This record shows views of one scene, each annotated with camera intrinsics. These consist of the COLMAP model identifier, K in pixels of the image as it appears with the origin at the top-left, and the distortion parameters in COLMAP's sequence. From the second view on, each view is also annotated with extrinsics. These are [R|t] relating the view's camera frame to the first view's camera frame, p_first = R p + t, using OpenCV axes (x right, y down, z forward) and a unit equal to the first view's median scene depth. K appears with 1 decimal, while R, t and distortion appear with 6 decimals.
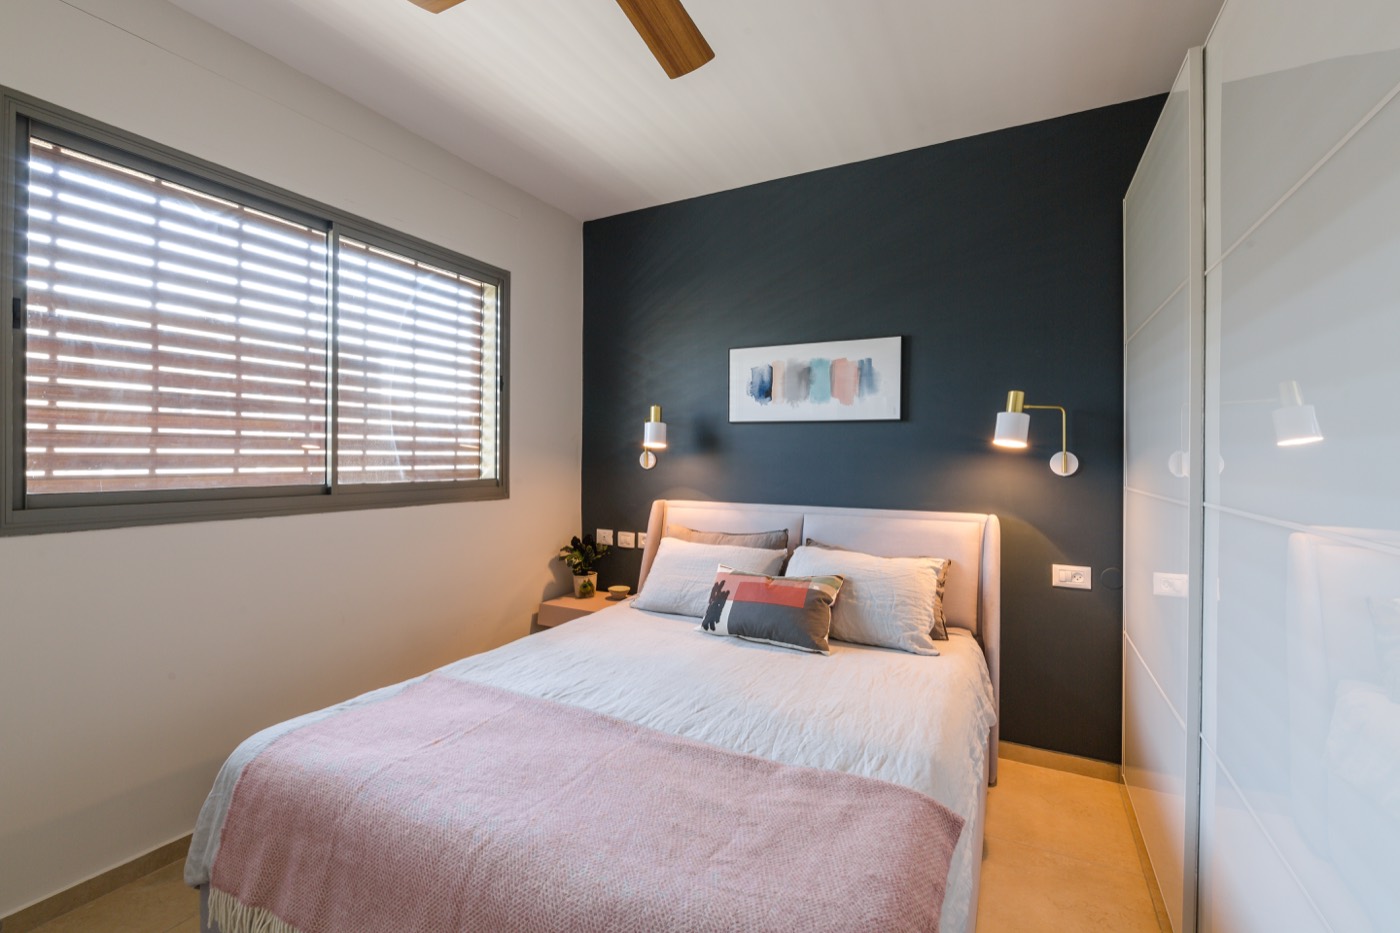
lens RADIAL K [[604.0, 0, 700.0], [0, 604.0, 466.5], [0, 0, 1]] dist [0.000793, -0.005468]
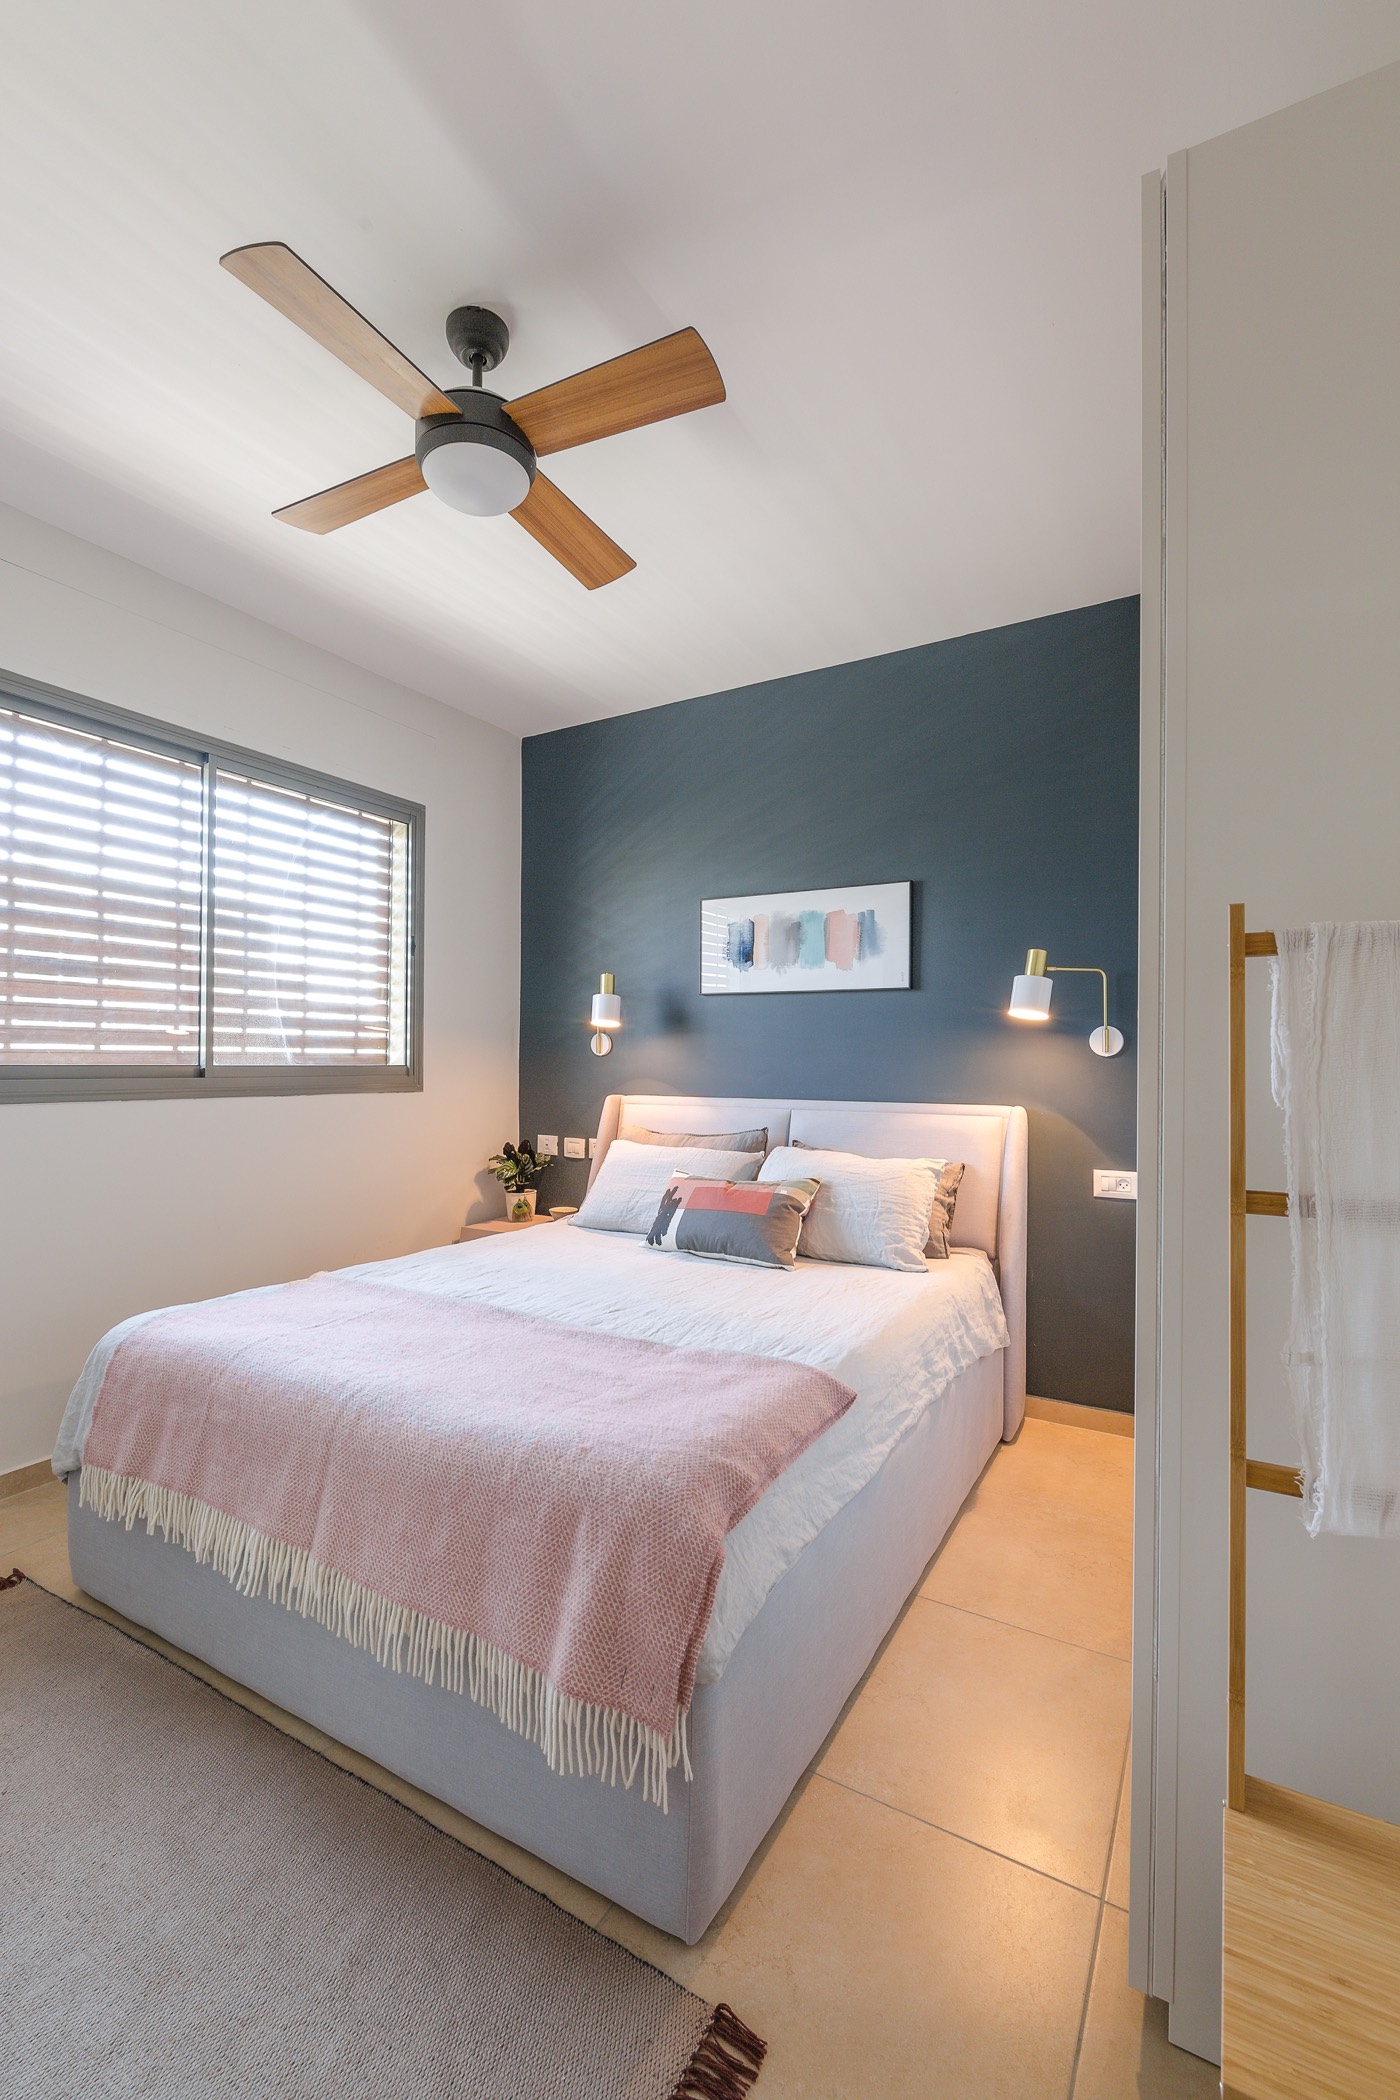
lens RADIAL K [[905.9, 0, 690.3], [0, 905.9, 1068.9], [0, 0, 1]] dist [0.000793, -0.005468]
pose [[0.998642, 0.000500, -0.052091, 0.120136], [-0.000993, 0.999955, -0.009435, 0.042981], [0.052084, 0.009474, 0.998598, -0.209008]]
